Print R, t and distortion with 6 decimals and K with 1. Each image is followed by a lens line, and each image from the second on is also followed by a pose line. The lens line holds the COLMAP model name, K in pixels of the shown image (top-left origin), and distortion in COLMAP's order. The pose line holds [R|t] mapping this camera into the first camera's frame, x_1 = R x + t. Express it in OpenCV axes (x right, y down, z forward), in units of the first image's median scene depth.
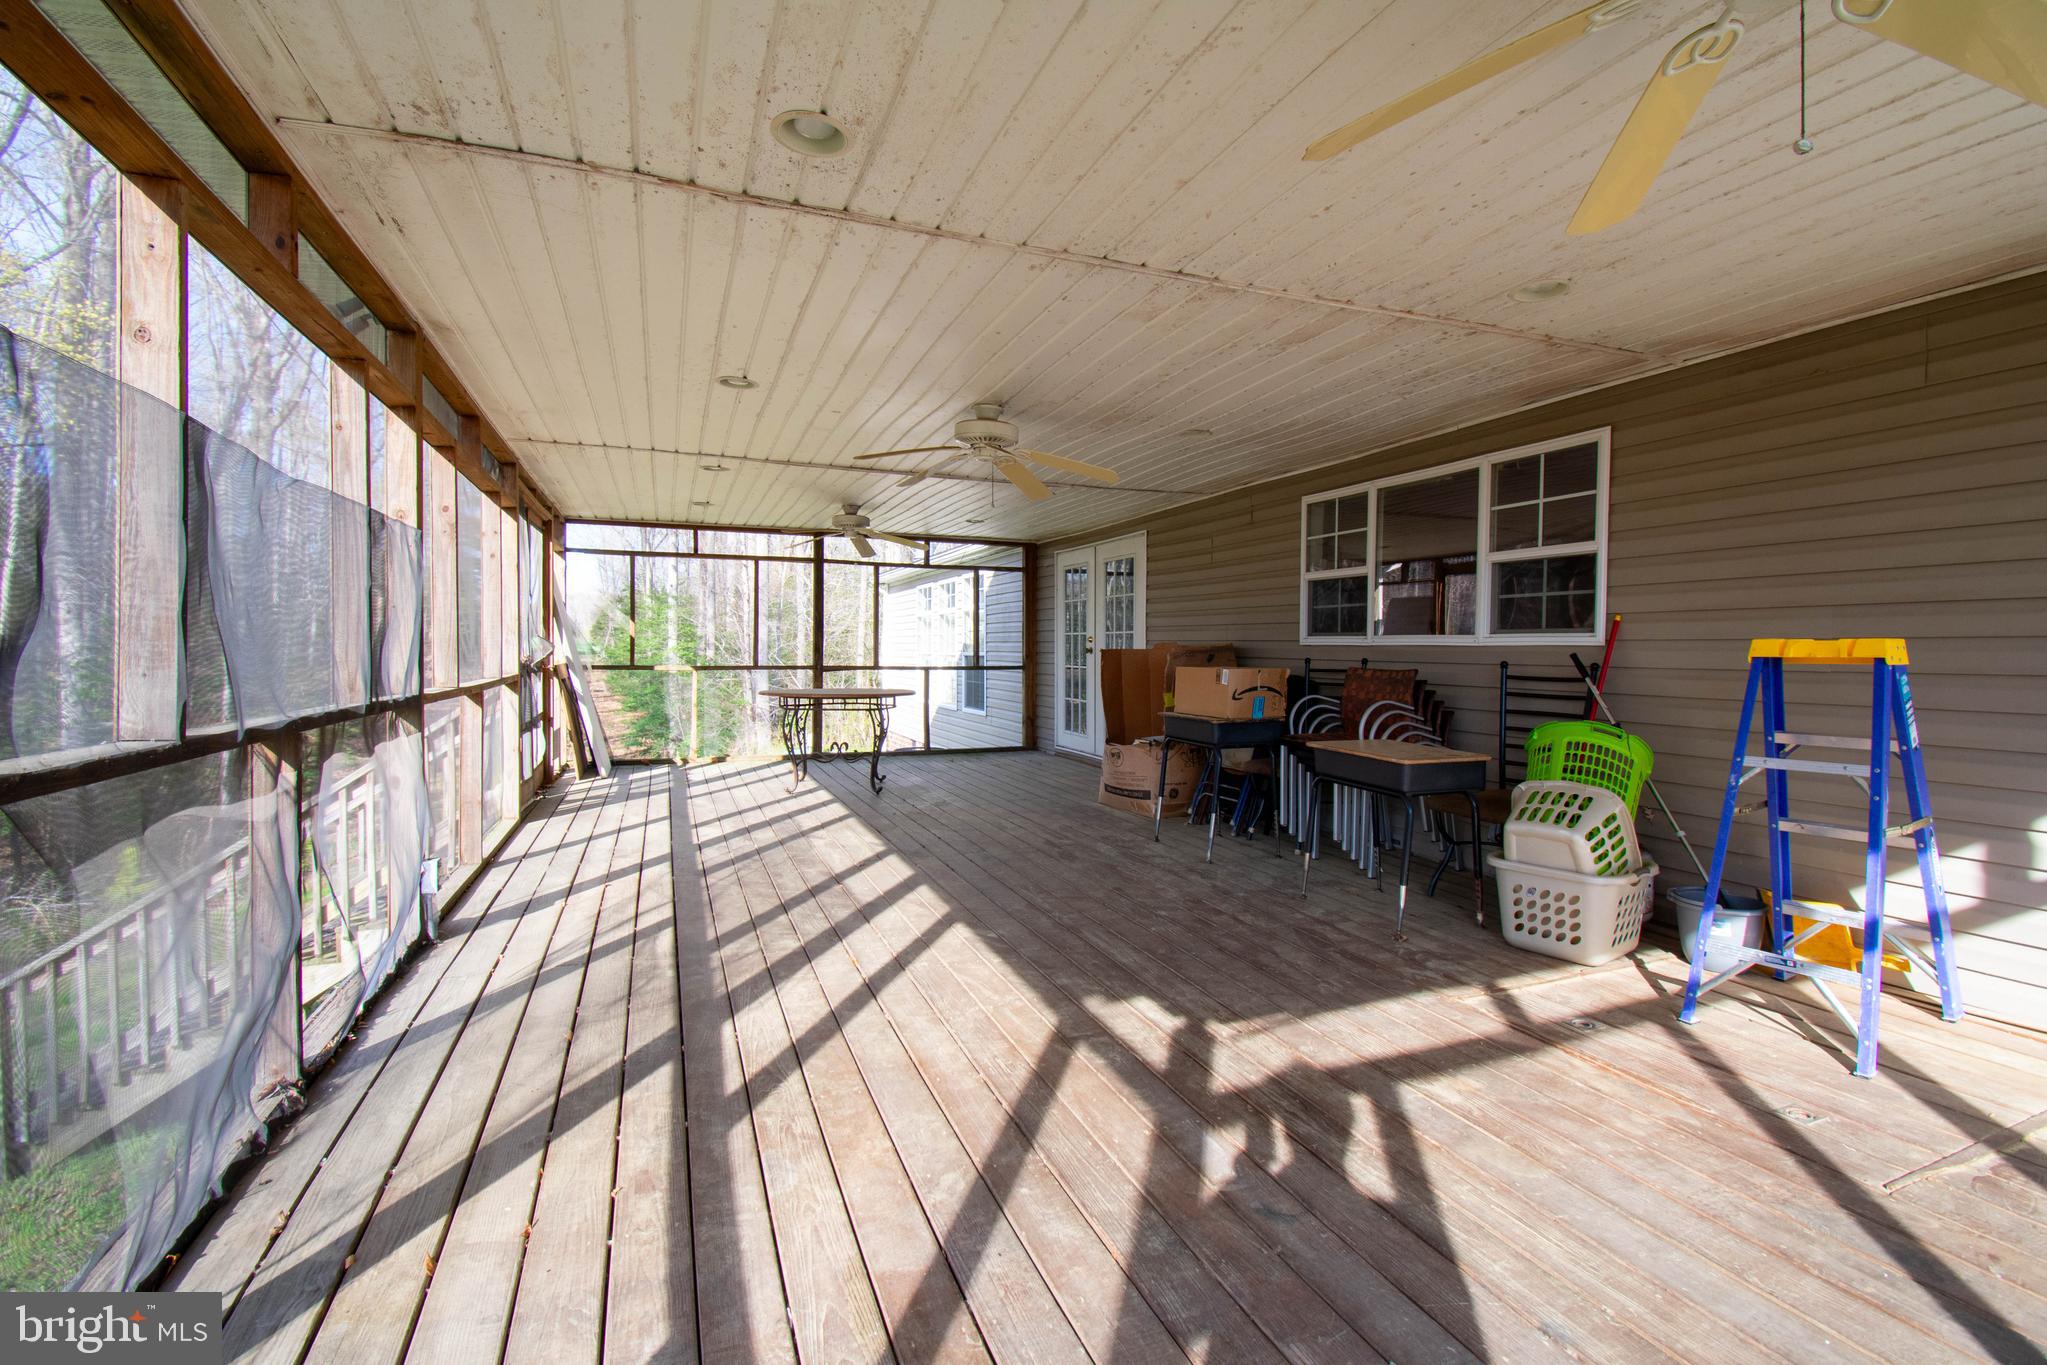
lens RADIAL K [[932.8, 0, 1036.1], [0, 932.8, 674.0], [0, 0, 1]] dist [0.021615, -0.026465]
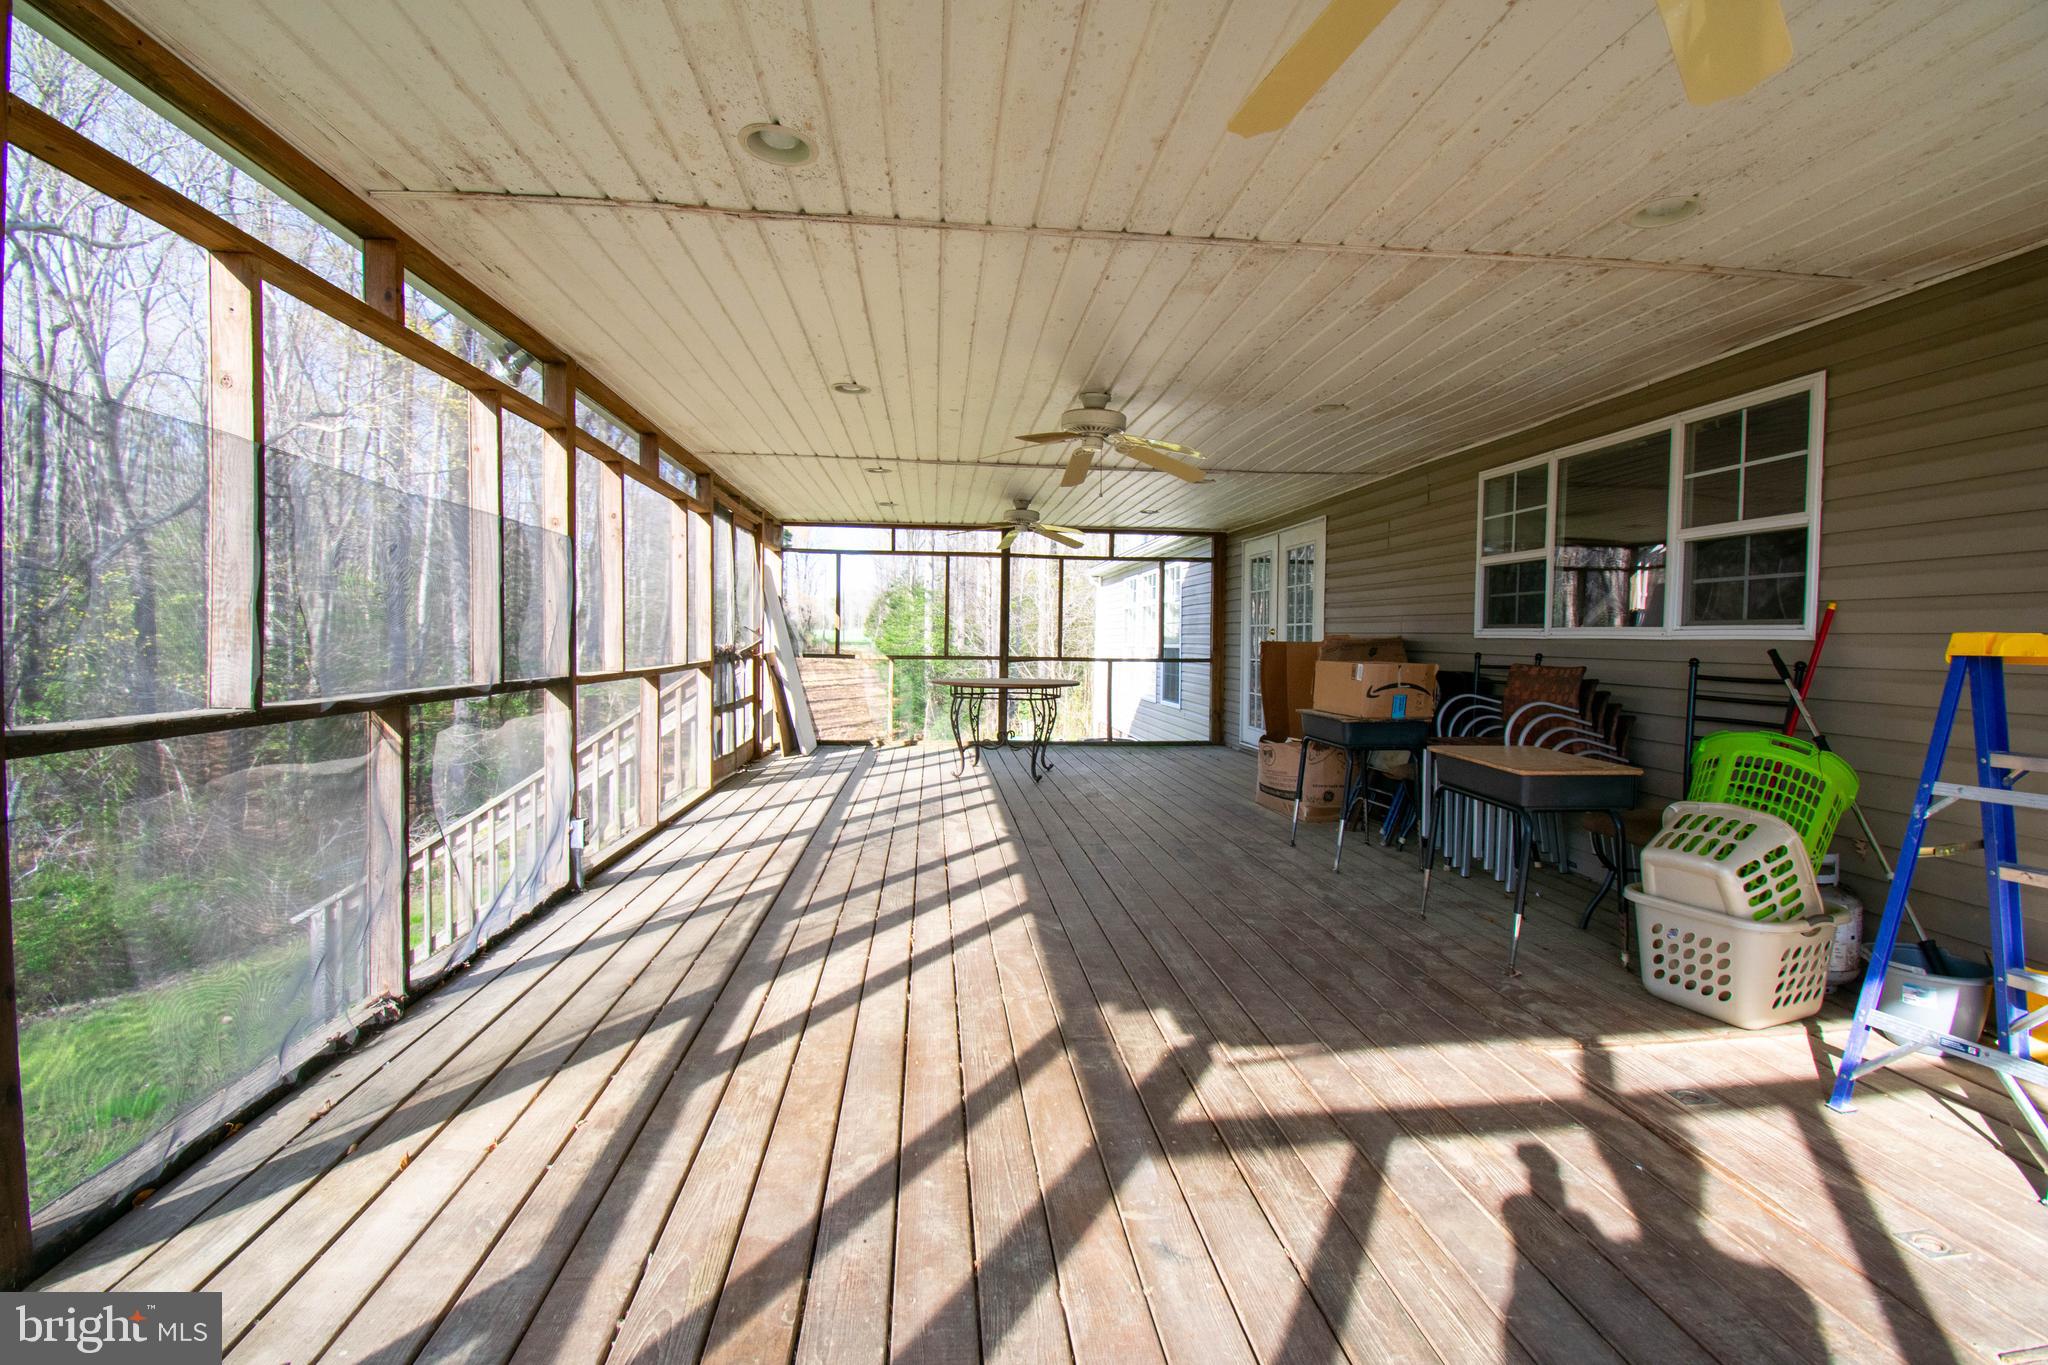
lens RADIAL K [[924.7, 0, 1029.0], [0, 924.7, 673.0], [0, 0, 1]] dist [0.019975, -0.025942]
pose [[0.962498, 0.014935, -0.270876, 0.168577], [-0.012915, 0.999874, 0.009237, -0.000398], [0.270980, -0.005392, 0.962570, 0.040228]]
